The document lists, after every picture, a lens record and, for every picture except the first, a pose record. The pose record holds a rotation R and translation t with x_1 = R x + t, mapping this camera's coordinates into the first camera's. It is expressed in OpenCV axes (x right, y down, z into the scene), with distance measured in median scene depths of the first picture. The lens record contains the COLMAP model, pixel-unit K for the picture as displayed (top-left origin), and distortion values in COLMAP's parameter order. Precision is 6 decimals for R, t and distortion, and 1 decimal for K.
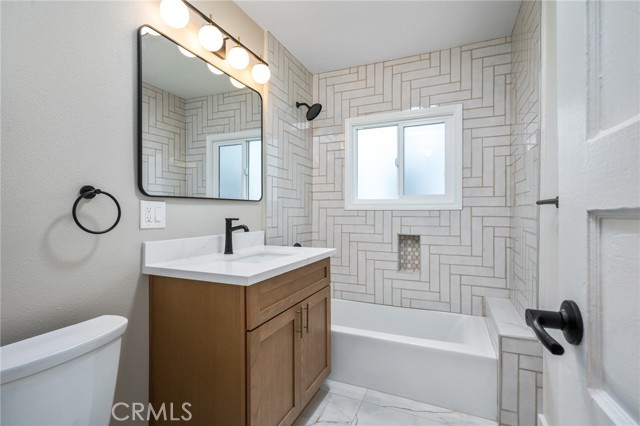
lens RADIAL K [[296.5, 0, 319.9], [0, 296.5, 211.7], [0, 0, 1]] dist [0.002528, 0.000526]
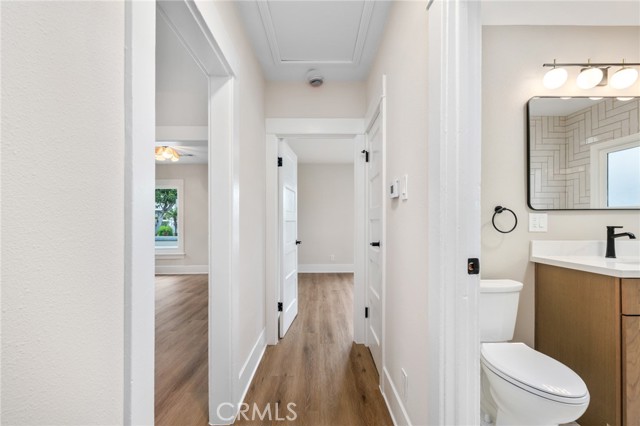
lens RADIAL K [[277.7, 0, 317.1], [0, 277.7, 221.9], [0, 0, 1]] dist [-0.008161, -0.000085]
pose [[0.397427, -0.000360, -0.917634, 0.213593], [-0.001180, 0.999999, -0.000904, 0.008057], [0.917633, 0.001441, 0.397426, -0.451020]]
